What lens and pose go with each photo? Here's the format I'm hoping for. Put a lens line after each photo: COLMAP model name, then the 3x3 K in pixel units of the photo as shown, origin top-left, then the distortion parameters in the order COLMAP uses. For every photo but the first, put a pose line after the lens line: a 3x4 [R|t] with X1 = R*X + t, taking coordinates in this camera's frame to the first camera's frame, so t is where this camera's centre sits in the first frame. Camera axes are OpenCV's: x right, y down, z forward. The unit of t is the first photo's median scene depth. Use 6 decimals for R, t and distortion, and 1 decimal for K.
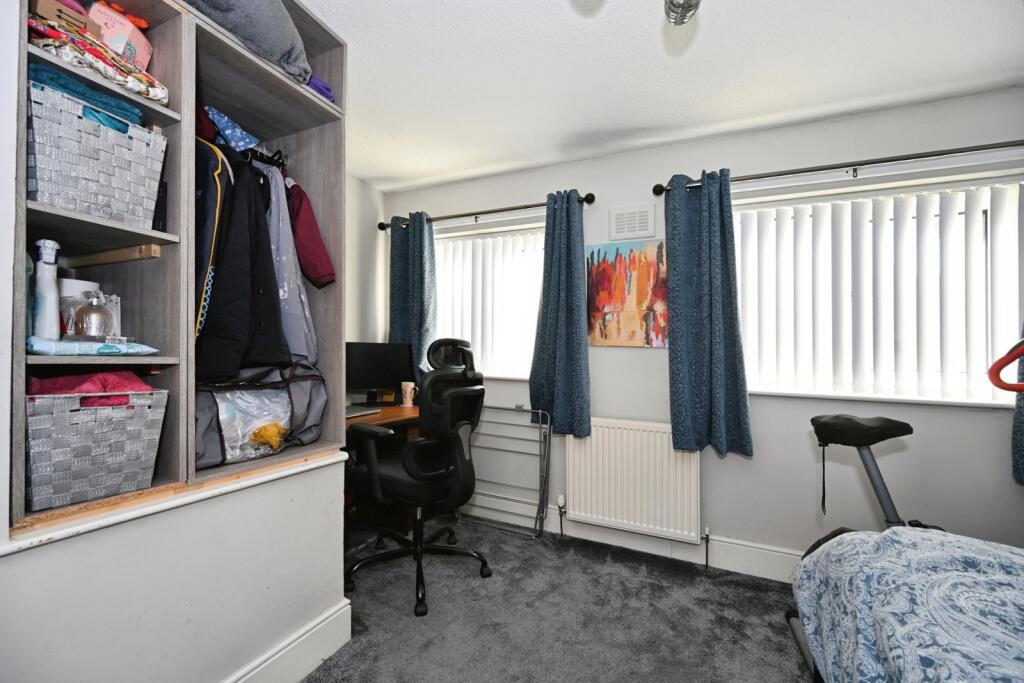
lens RADIAL K [[413.6, 0, 507.6], [0, 413.6, 359.4], [0, 0, 1]] dist [0.007454, 0.000481]
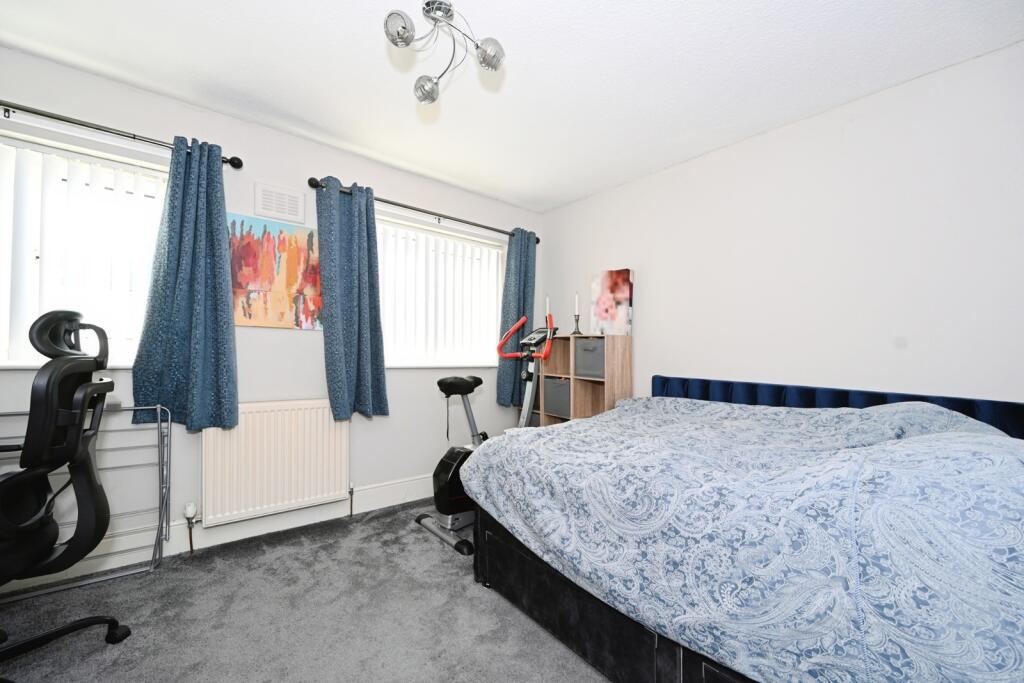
lens RADIAL K [[413.6, 0, 511.4], [0, 413.6, 340.1], [0, 0, 1]] dist [0.007454, 0.000481]
pose [[0.456032, 0.003772, 0.889955, -0.357870], [-0.007163, 0.999974, -0.000567, -0.004969], [-0.889934, -0.006116, 0.456048, 0.052915]]
